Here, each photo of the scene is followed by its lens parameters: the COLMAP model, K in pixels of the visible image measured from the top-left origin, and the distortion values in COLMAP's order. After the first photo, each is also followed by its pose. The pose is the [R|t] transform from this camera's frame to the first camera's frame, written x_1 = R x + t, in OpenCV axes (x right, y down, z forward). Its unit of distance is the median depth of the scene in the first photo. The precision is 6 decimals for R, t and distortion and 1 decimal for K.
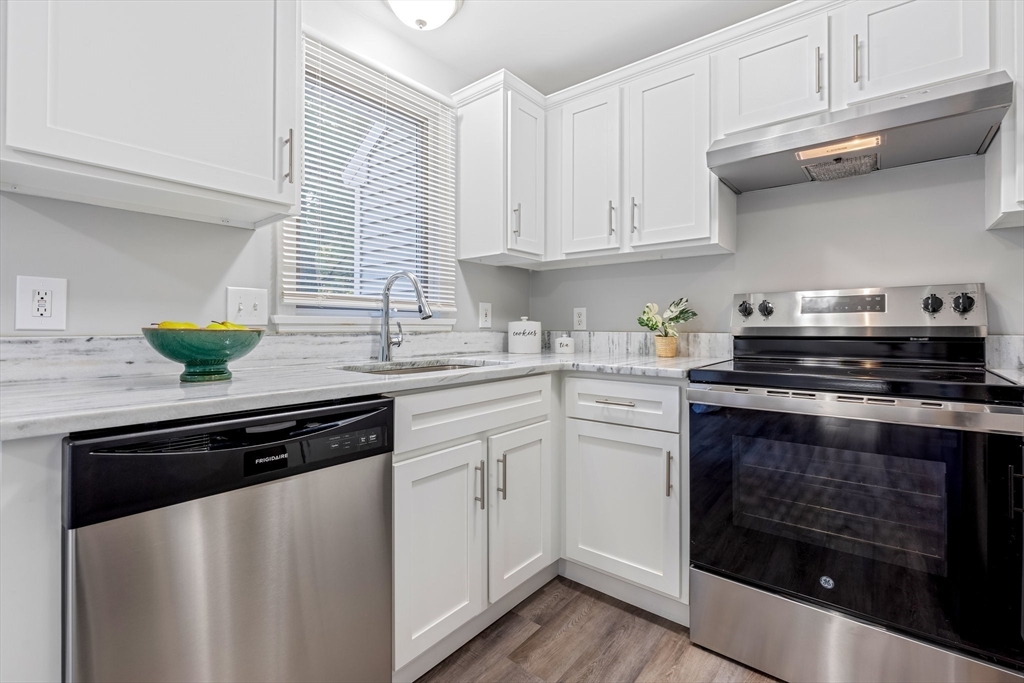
lens RADIAL K [[464.4, 0, 509.9], [0, 464.4, 323.1], [0, 0, 1]] dist [-0.000344, 0.000104]
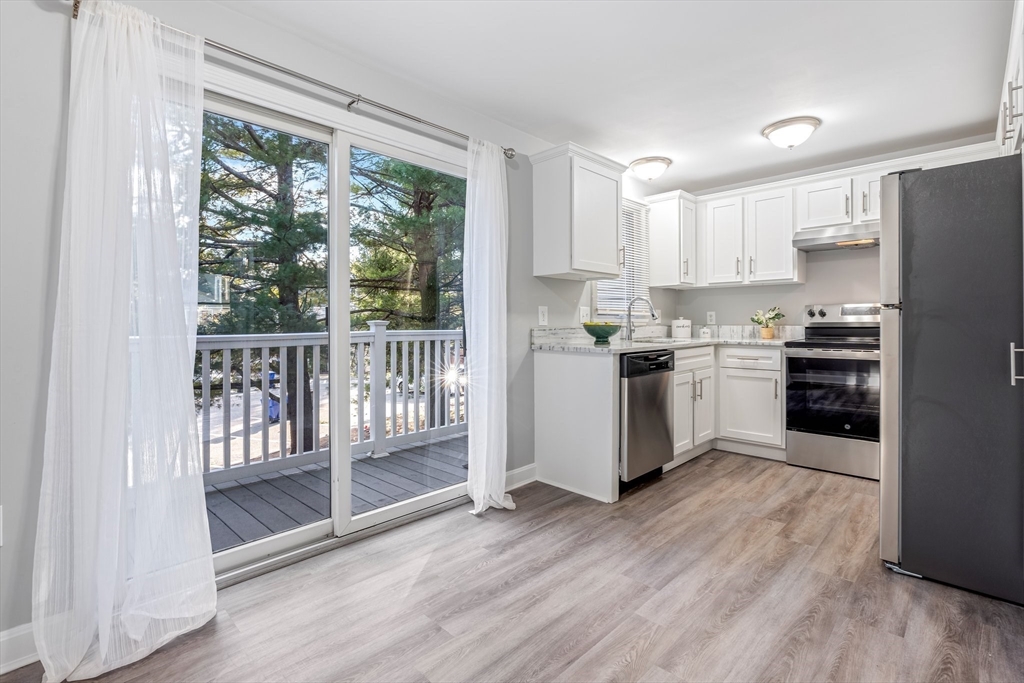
lens RADIAL K [[481.9, 0, 512.9], [0, 481.9, 320.1], [0, 0, 1]] dist [0.000050, -0.000059]
pose [[0.997094, -0.005973, -0.075950, -0.620290], [0.006369, 0.999967, 0.004969, -0.020579], [0.075918, -0.005439, 0.997099, -1.173379]]
